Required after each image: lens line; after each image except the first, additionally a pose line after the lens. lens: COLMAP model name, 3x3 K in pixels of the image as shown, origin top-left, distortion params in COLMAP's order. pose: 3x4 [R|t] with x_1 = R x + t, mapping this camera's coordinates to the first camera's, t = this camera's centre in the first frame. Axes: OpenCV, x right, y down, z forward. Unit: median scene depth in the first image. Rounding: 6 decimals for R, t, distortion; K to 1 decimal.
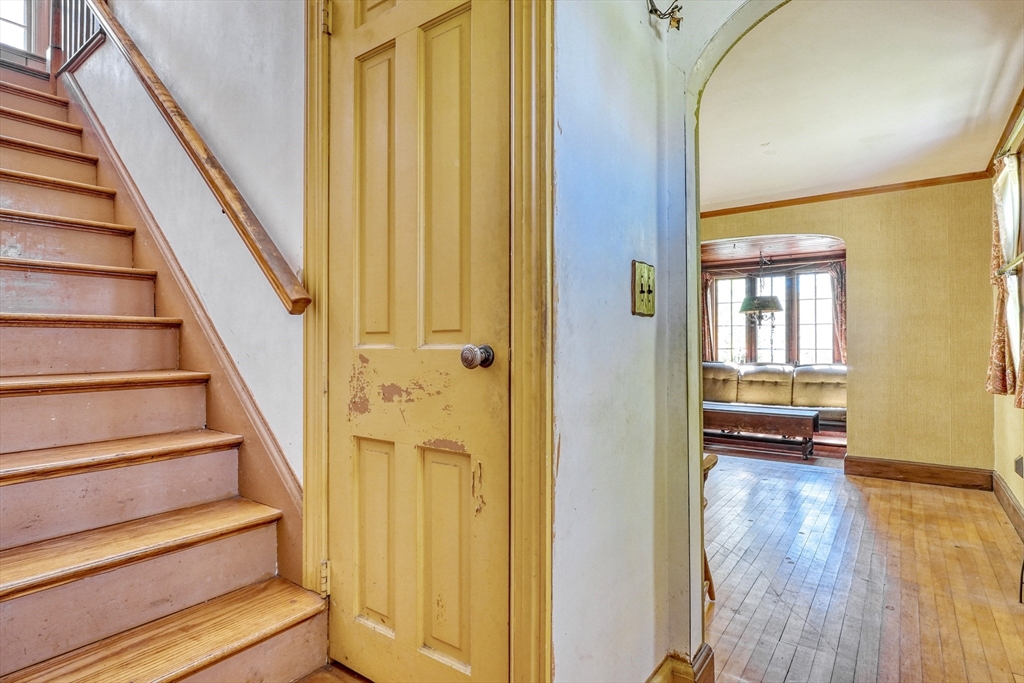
lens RADIAL K [[527.9, 0, 517.8], [0, 527.9, 339.4], [0, 0, 1]] dist [-0.001574, -0.000589]
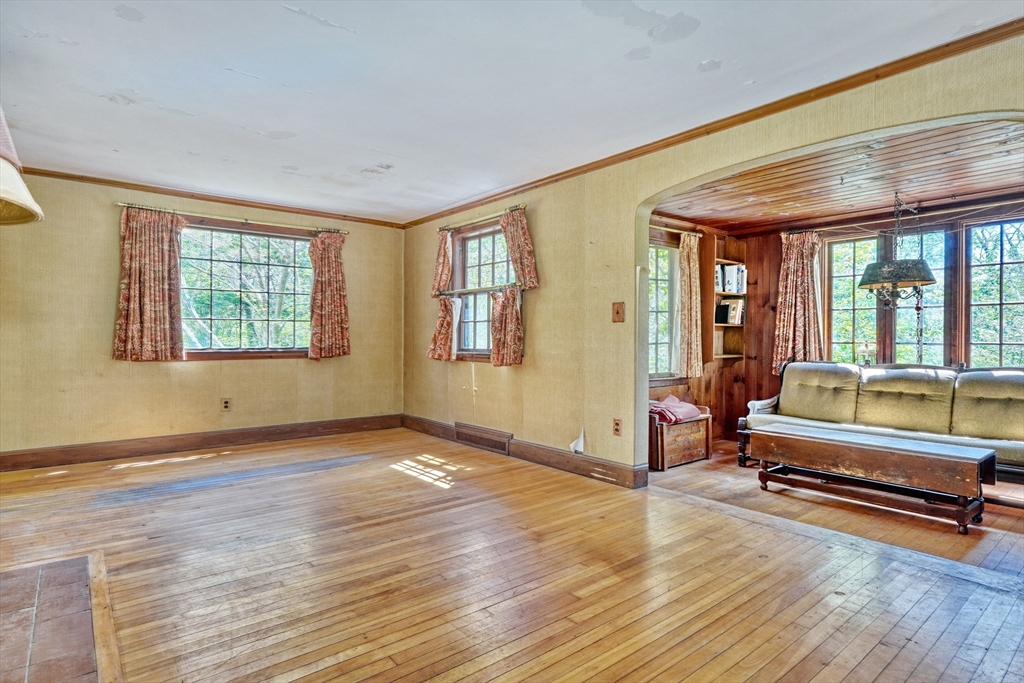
lens RADIAL K [[527.9, 0, 505.2], [0, 527.9, 340.2], [0, 0, 1]] dist [-0.001574, -0.000589]
pose [[0.963991, 0.006232, -0.265863, 0.163474], [-0.003253, 0.999927, 0.011641, 0.008148], [0.265916, -0.010357, 0.963940, 0.238200]]
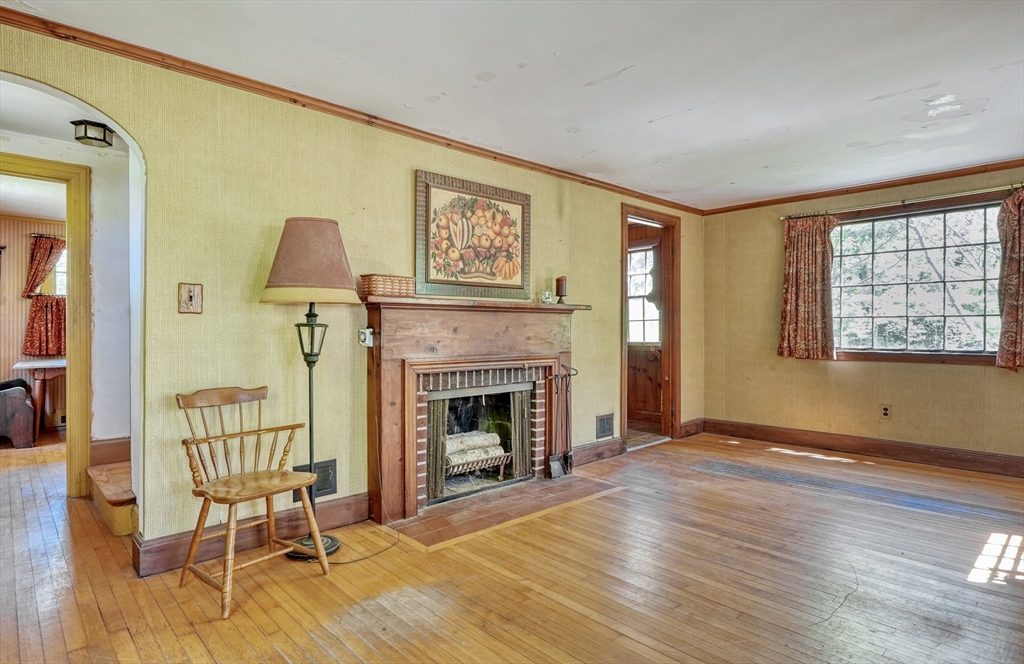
lens RADIAL K [[562.0, 0, 512.1], [0, 562.0, 331.8], [0, 0, 1]] dist [-0.004906, -0.000575]
pose [[-0.187576, 0.007626, -0.982220, 0.303303], [0.006156, 0.999959, 0.006588, 0.002801], [0.982231, -0.004811, -0.187615, 0.424354]]
